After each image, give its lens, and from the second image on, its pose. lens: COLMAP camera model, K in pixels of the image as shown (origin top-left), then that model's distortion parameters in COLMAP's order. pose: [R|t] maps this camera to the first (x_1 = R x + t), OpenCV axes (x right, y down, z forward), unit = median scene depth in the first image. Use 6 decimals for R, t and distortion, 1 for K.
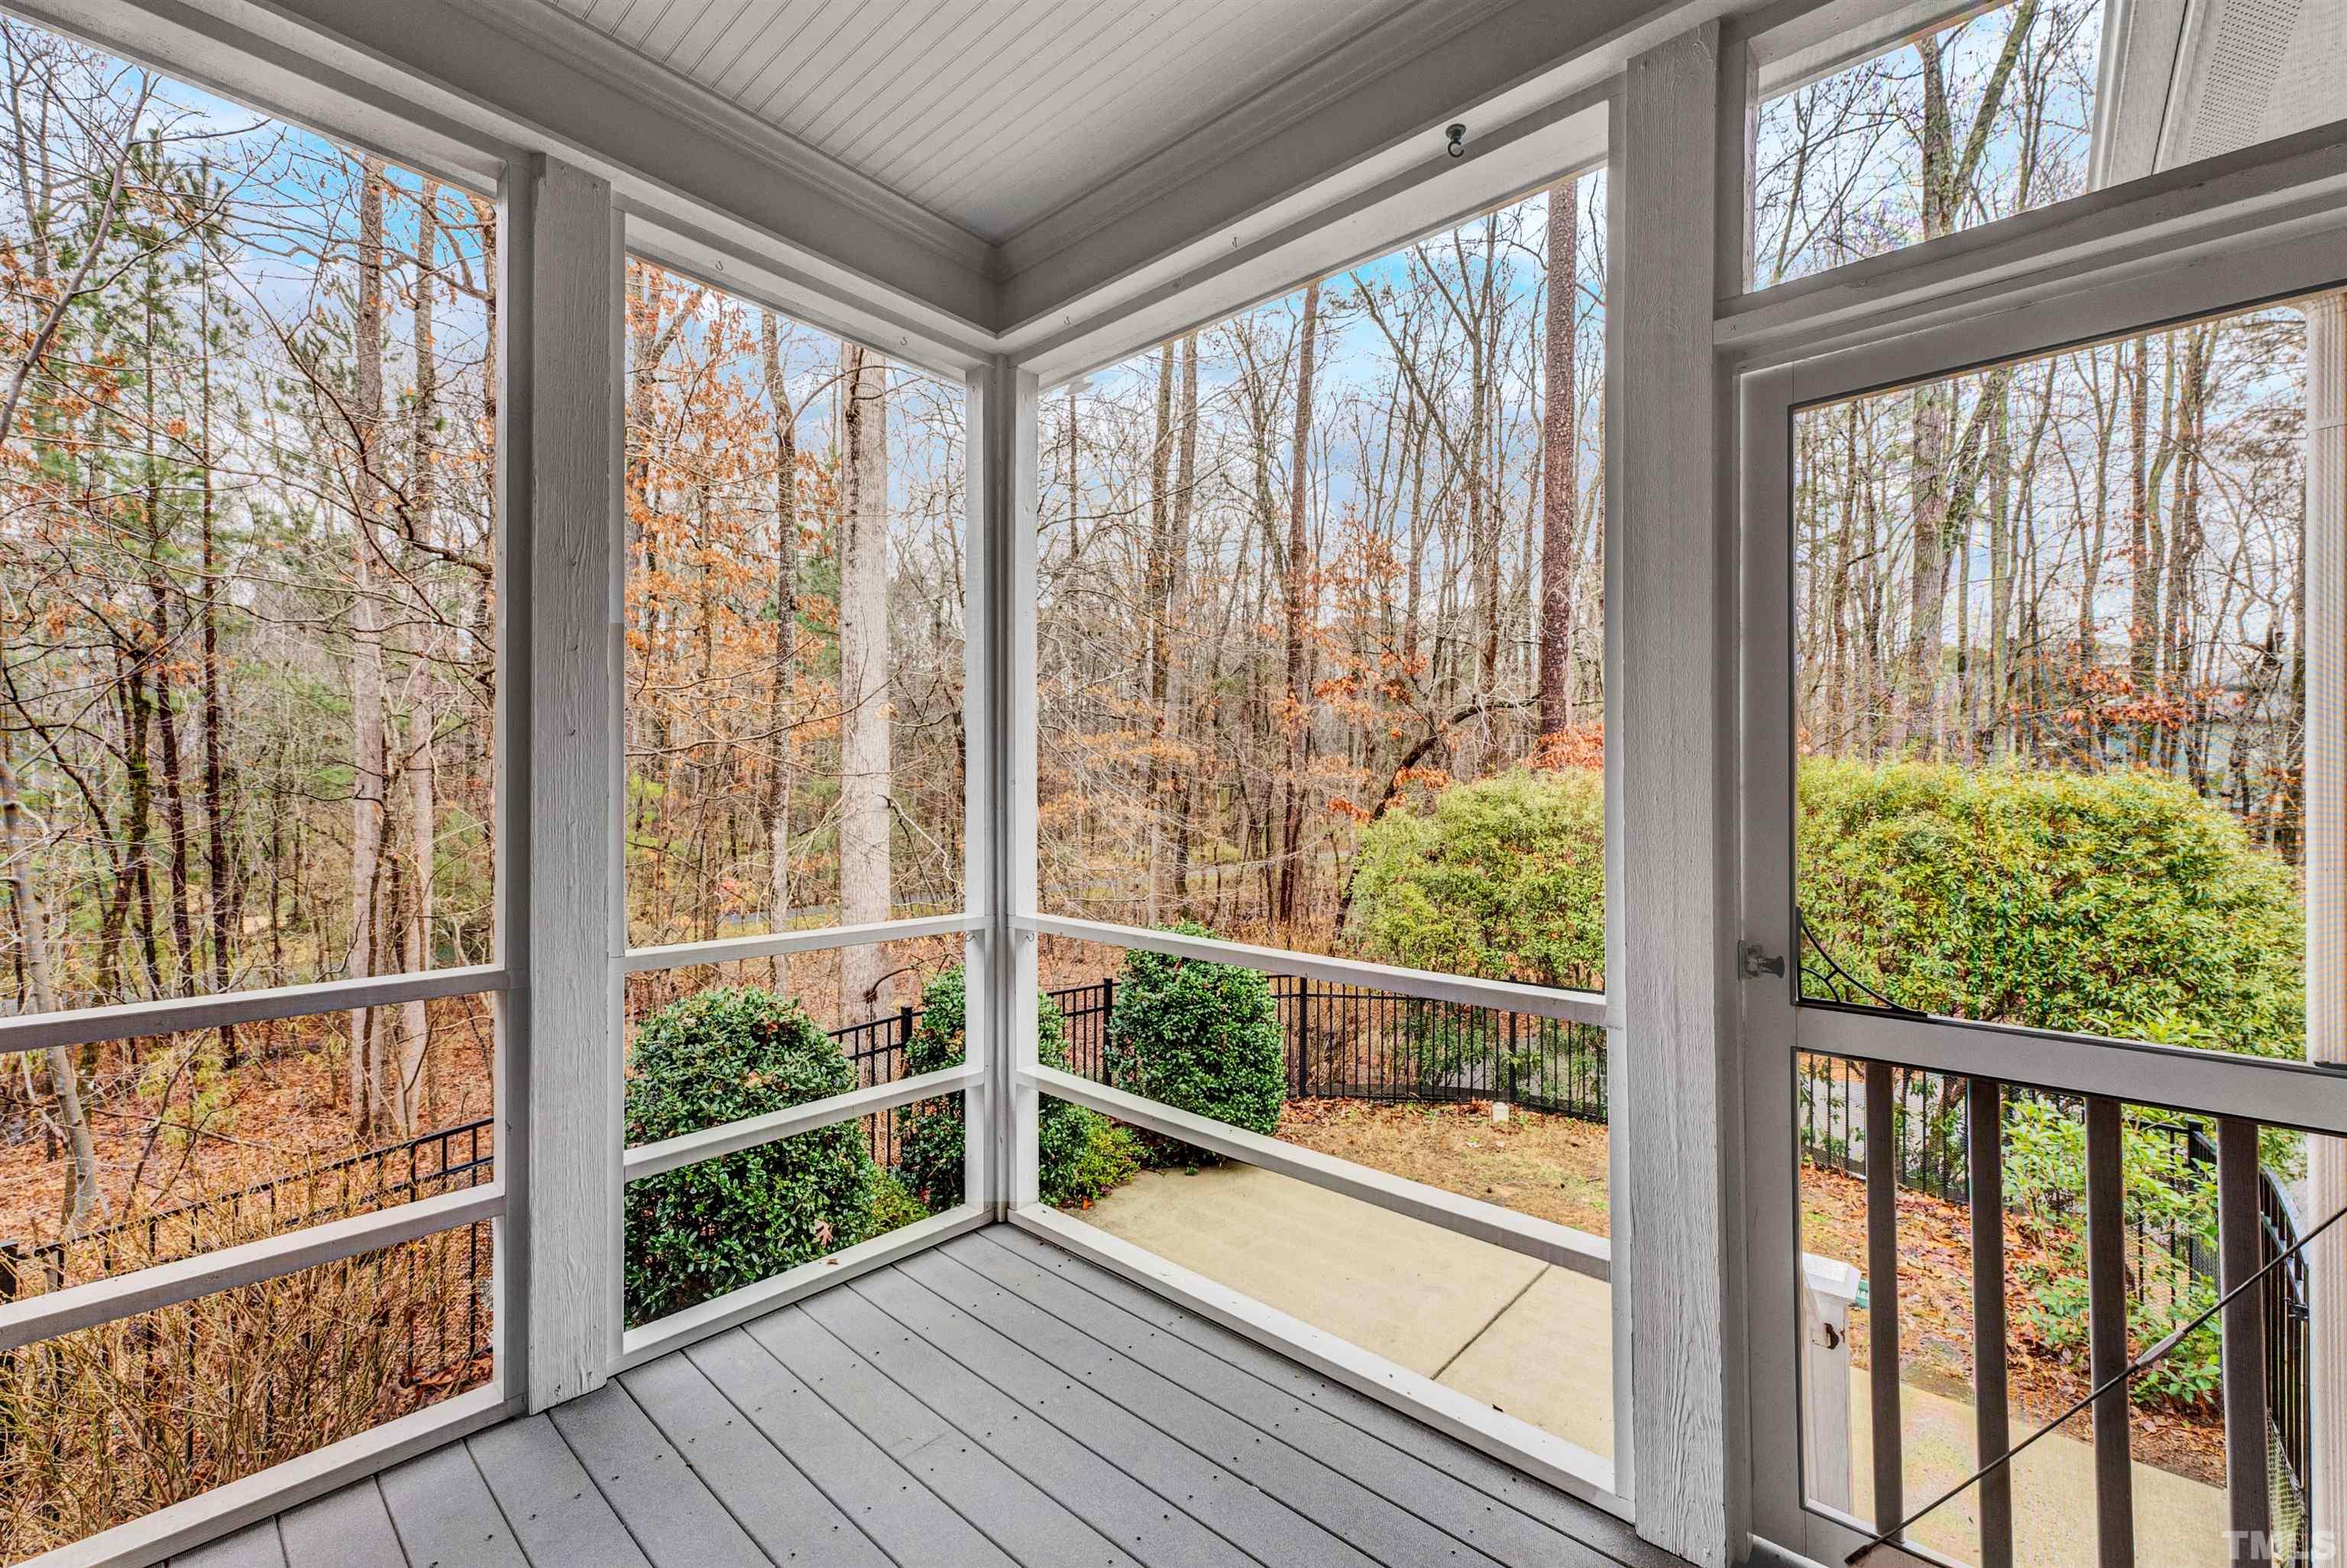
lens RADIAL K [[961.4, 0, 1170.0], [0, 961.4, 791.2], [0, 0, 1]] dist [0.004958, -0.000048]
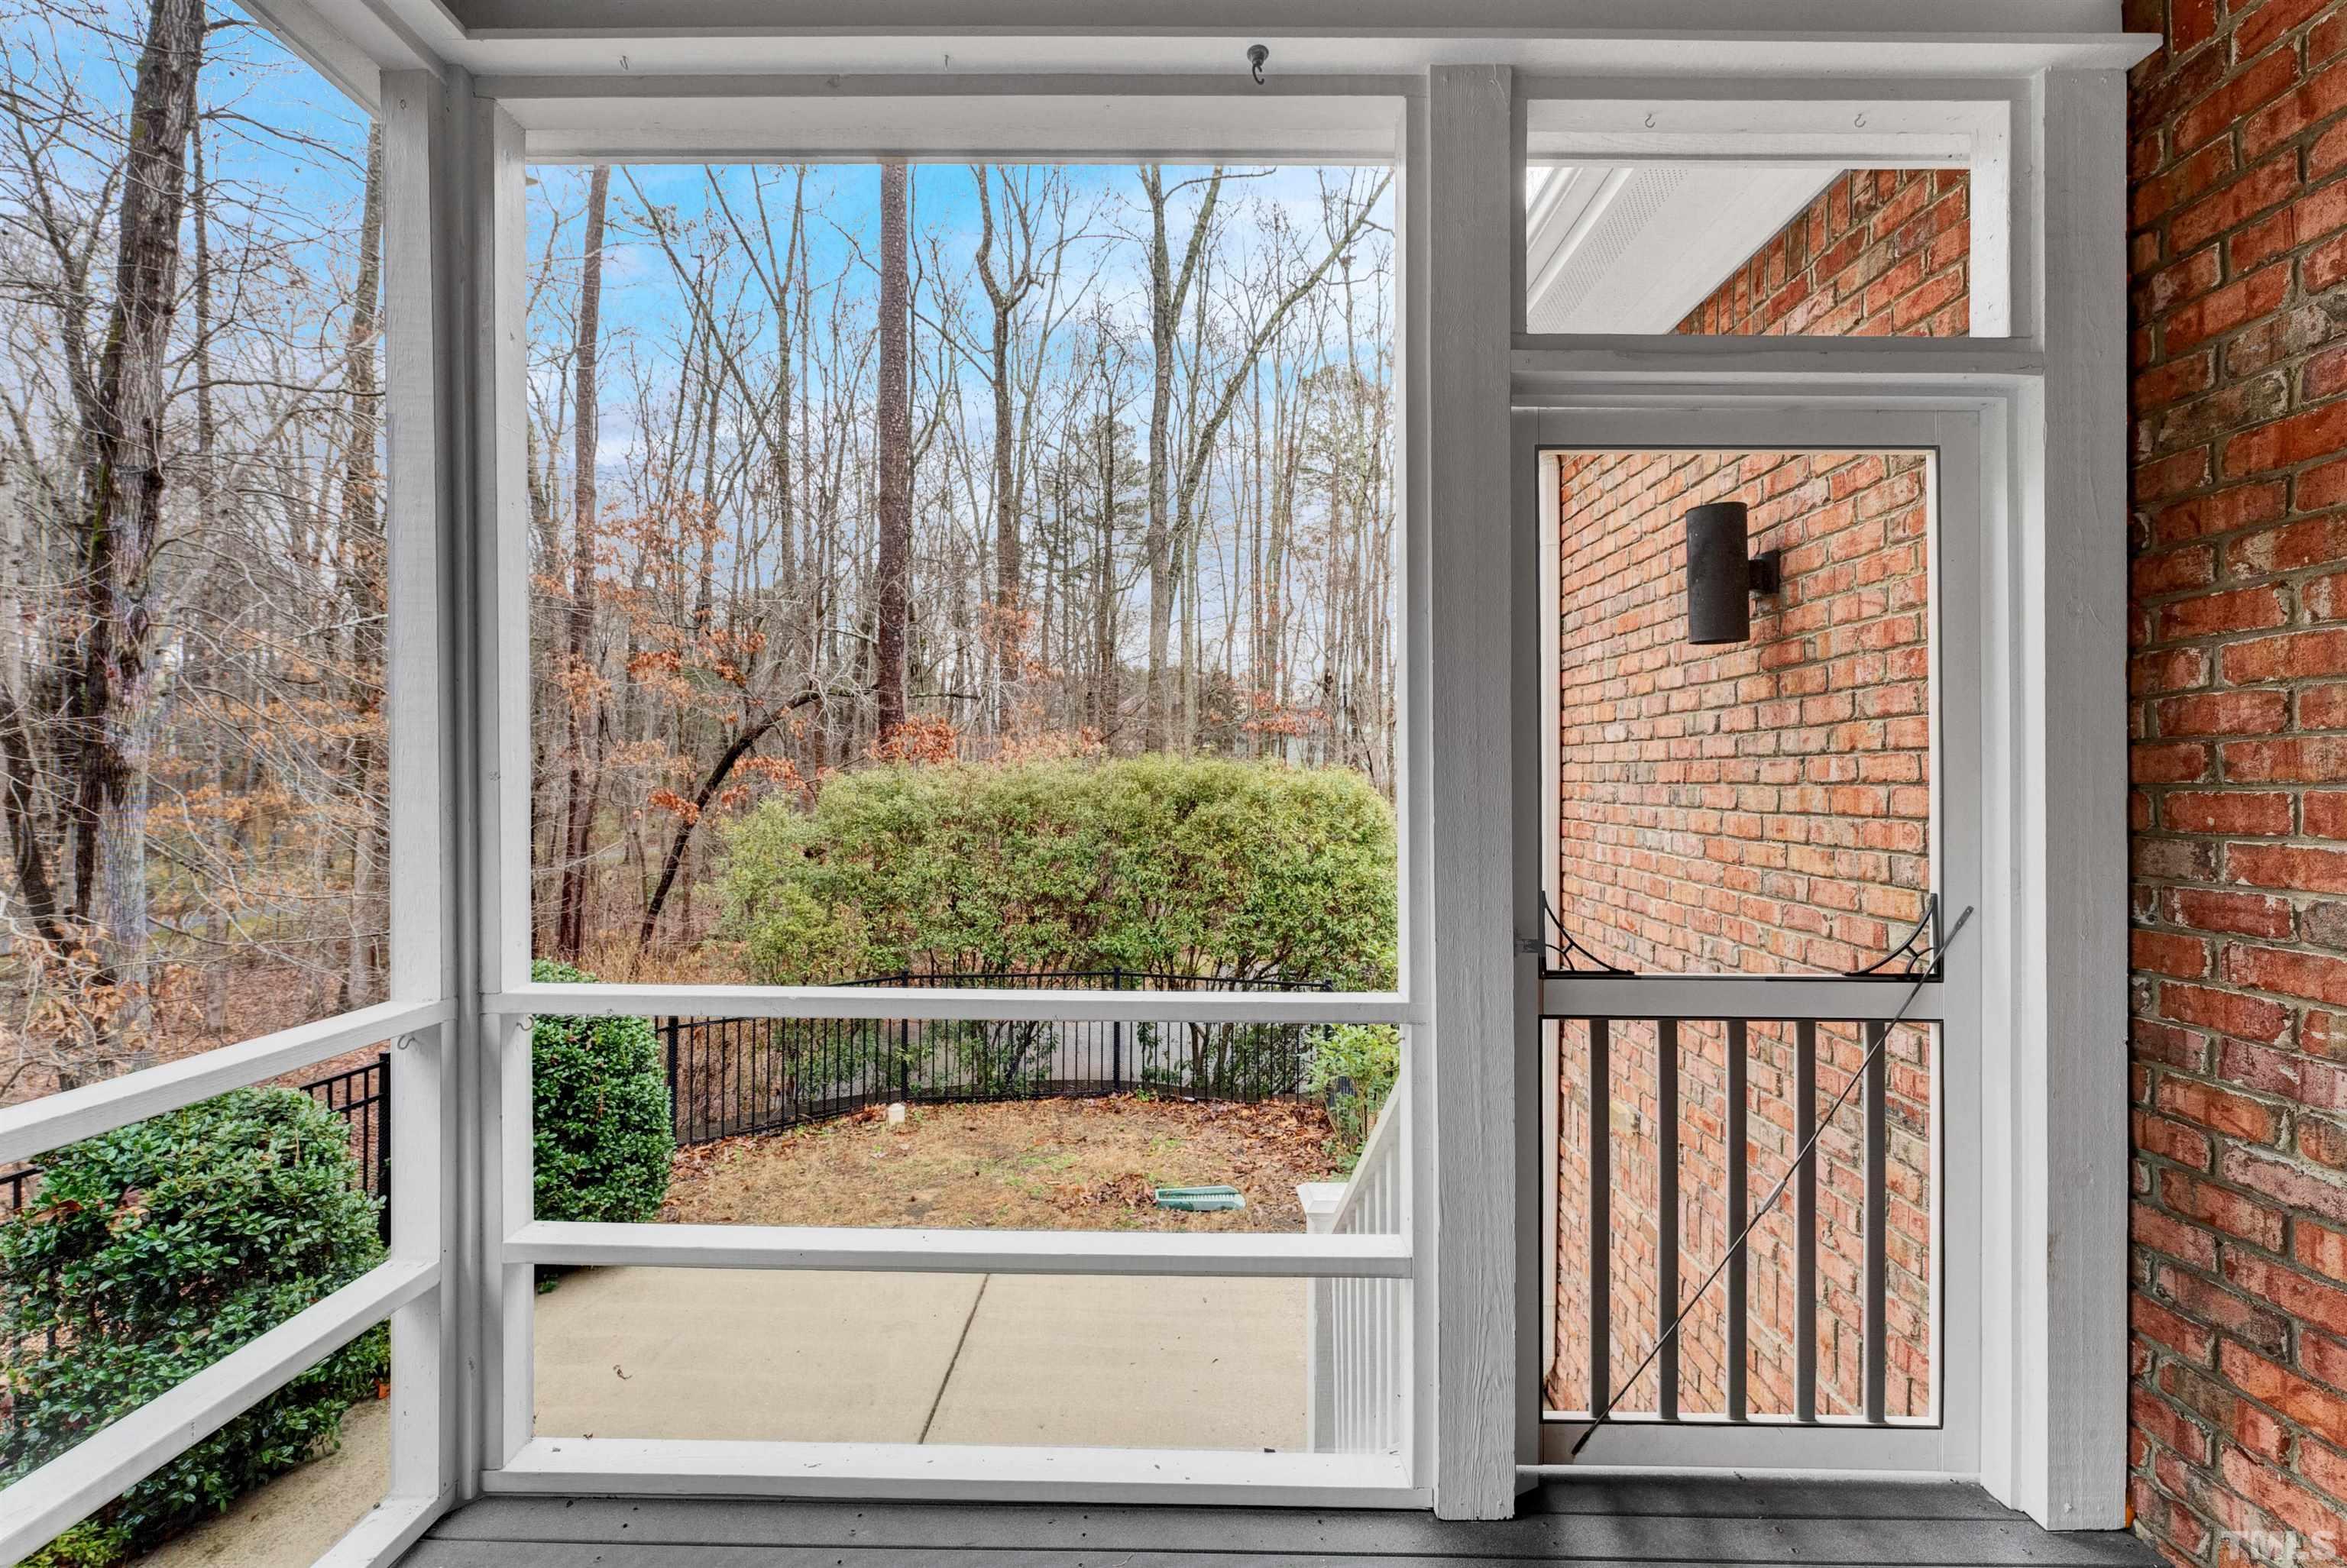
lens RADIAL K [[961.6, 0, 1168.8], [0, 961.6, 783.3], [0, 0, 1]] dist [0.002832, -0.000878]
pose [[0.755502, -0.003296, 0.655138, -0.103092], [0.001517, 0.999993, 0.003281, -0.002705], [-0.655144, -0.001485, 0.755502, 0.108450]]
